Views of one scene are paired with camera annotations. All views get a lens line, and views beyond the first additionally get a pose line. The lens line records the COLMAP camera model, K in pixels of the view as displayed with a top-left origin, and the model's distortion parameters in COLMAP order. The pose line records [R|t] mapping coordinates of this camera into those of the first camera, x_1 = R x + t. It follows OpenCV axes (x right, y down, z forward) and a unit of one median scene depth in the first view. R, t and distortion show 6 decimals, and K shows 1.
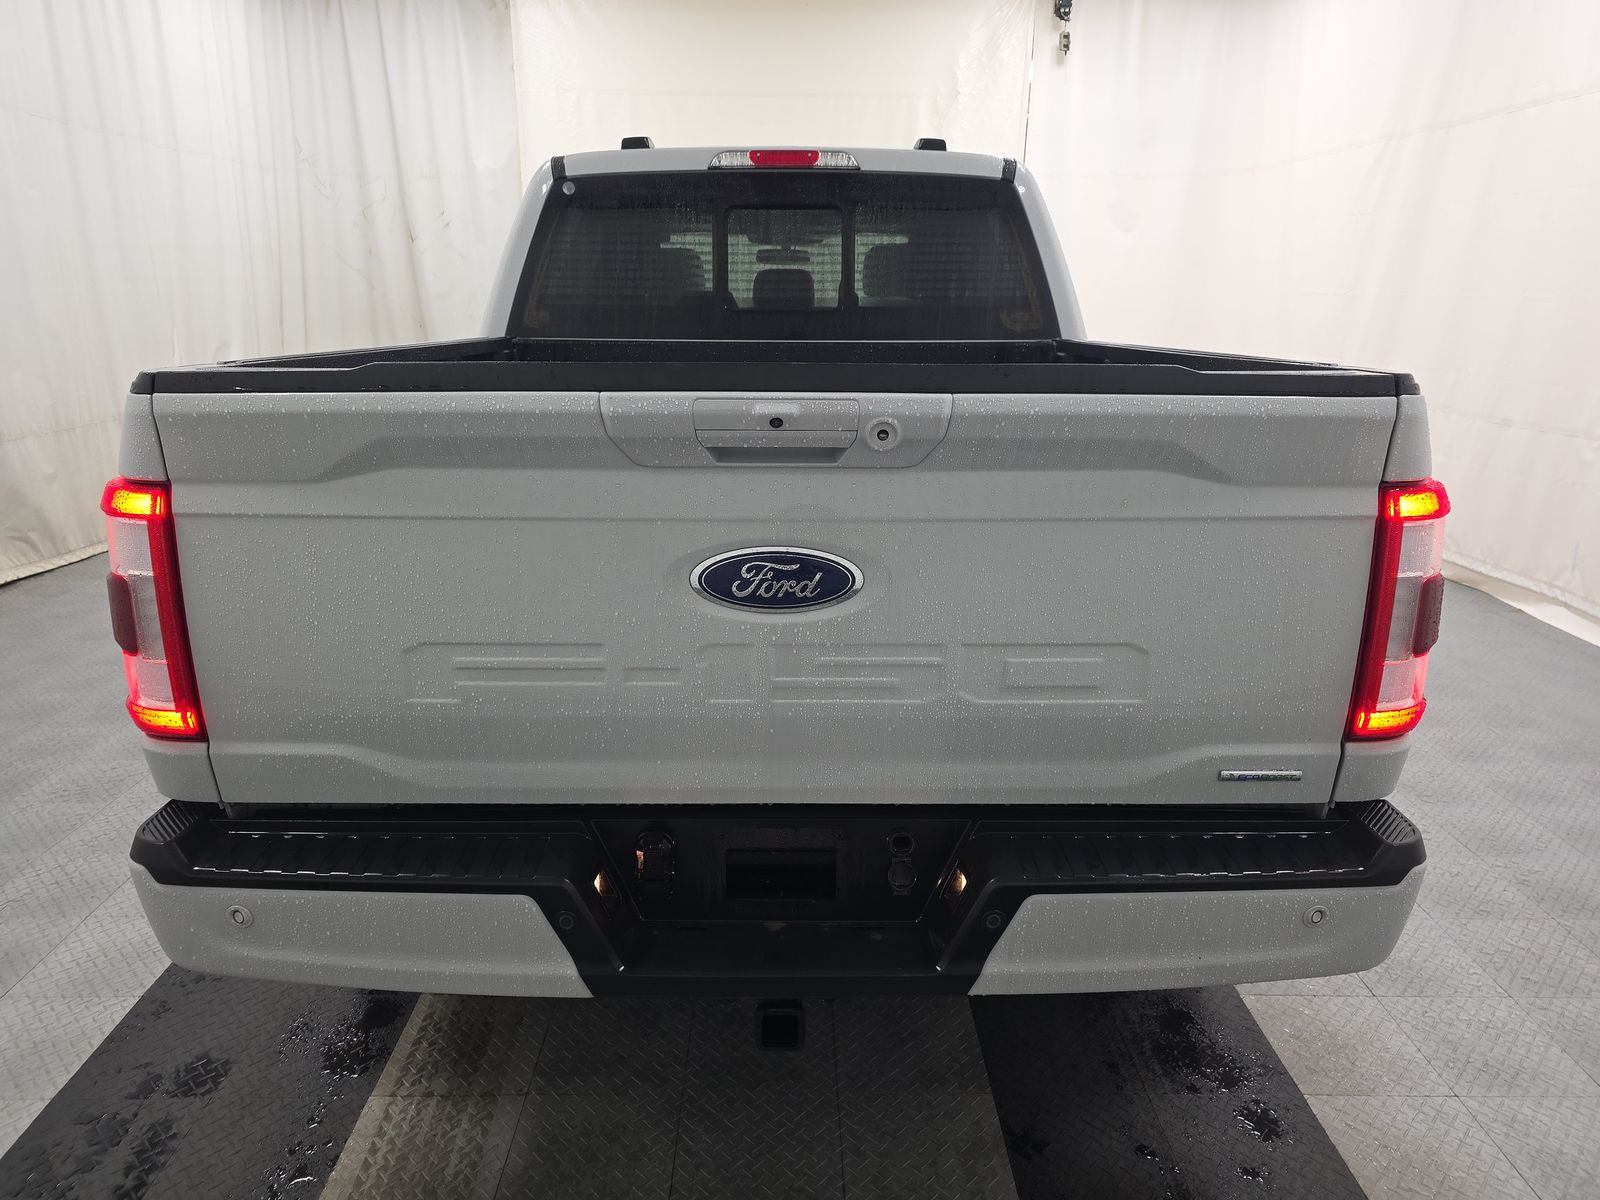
lens RADIAL K [[1064.1, 0, 795.9], [0, 1064.1, 584.6], [0, 0, 1]] dist [0.018184, -0.005704]
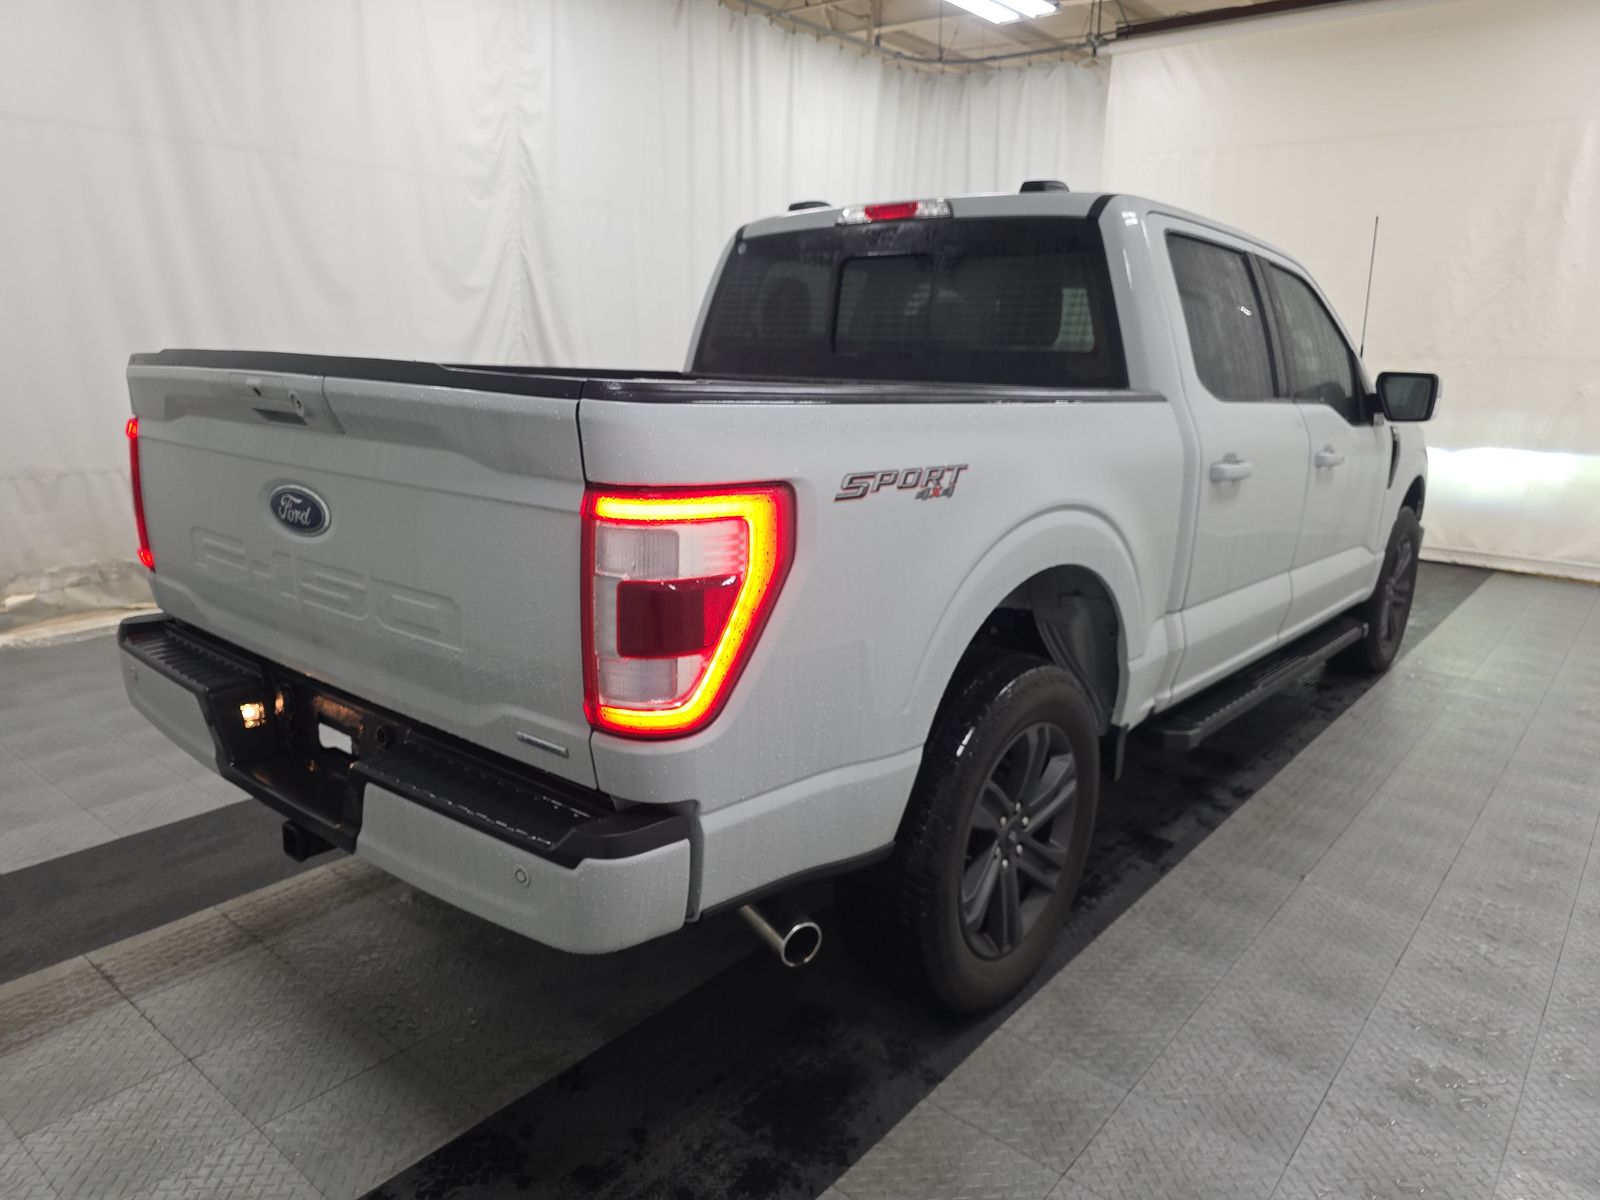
lens RADIAL K [[1064.1, 0, 792.5], [0, 1064.1, 609.9], [0, 0, 1]] dist [0.018184, -0.005704]
pose [[0.764644, 0.163939, -0.623252, 0.638569], [-0.189715, 0.981510, 0.025421, -0.016391], [0.615896, 0.098802, 0.781608, 0.143282]]
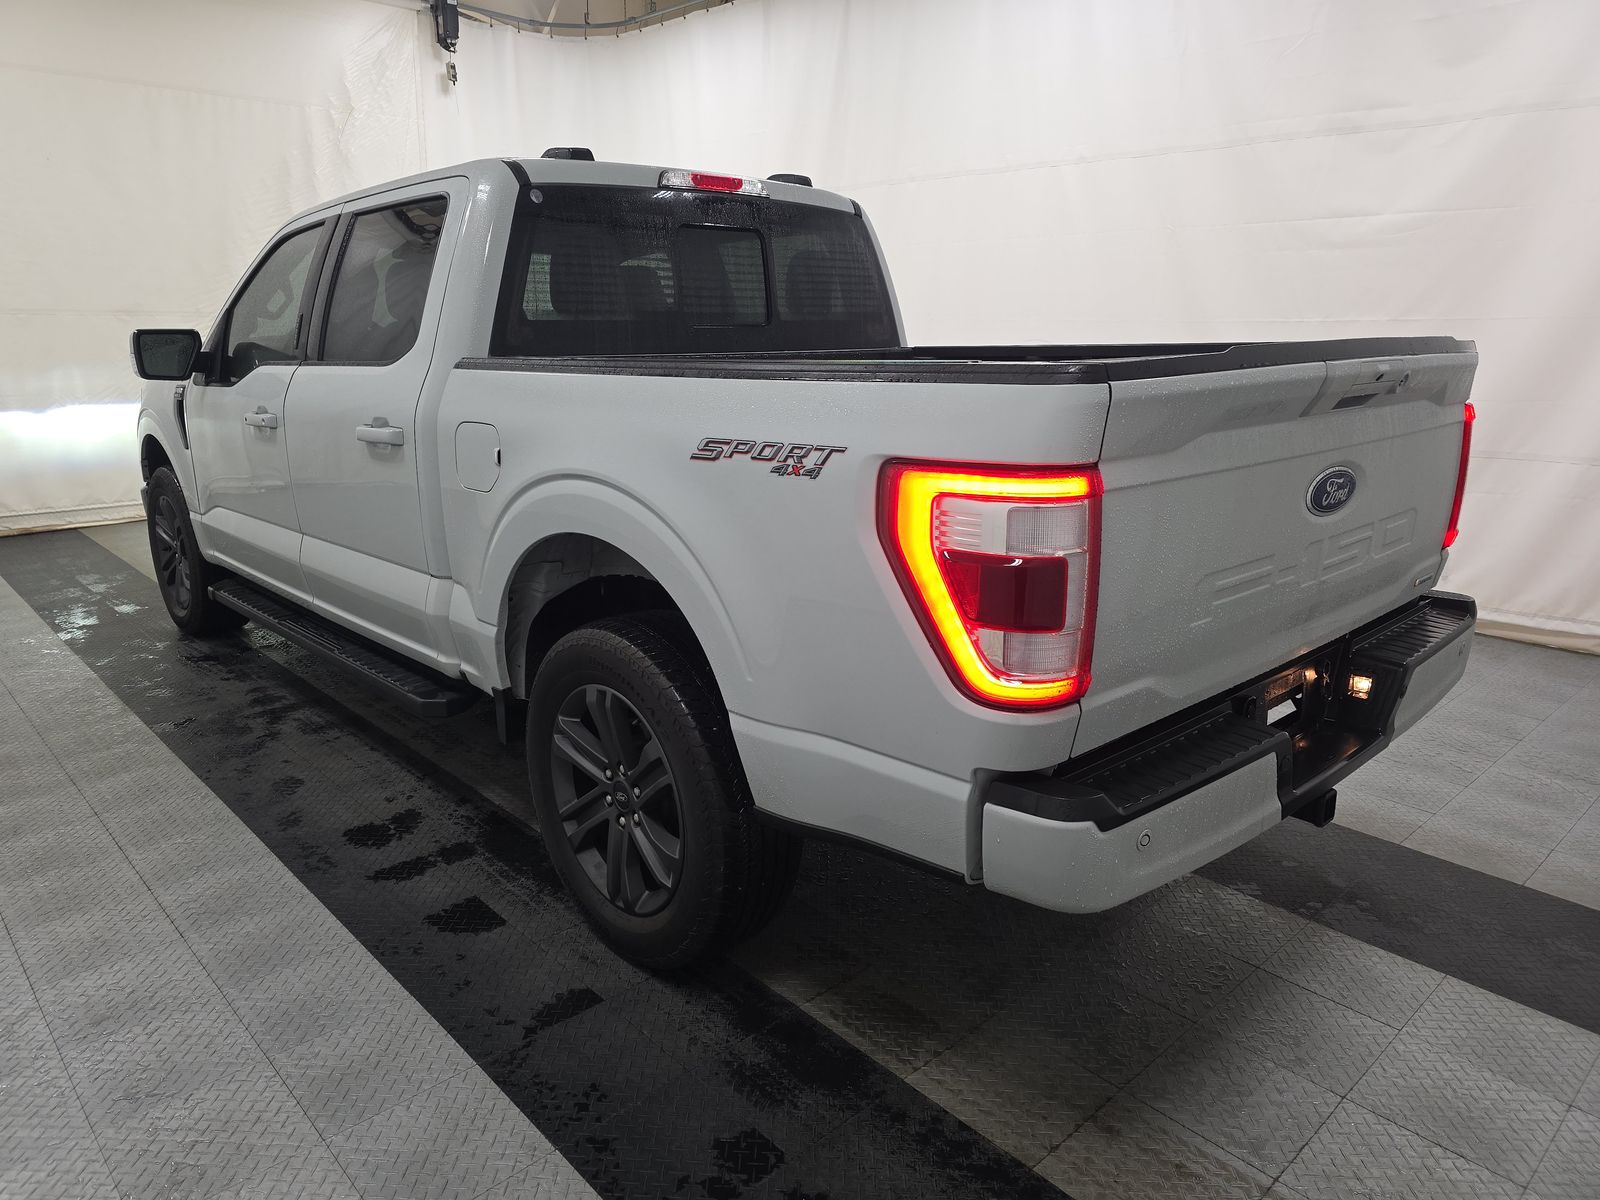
lens RADIAL K [[1064.1, 0, 785.4], [0, 1064.1, 594.8], [0, 0, 1]] dist [0.018184, -0.005704]
pose [[0.745211, -0.168439, 0.645205, -0.714805], [0.179863, 0.982483, 0.048748, -0.033265], [-0.642114, 0.079721, 0.762453, 0.171231]]
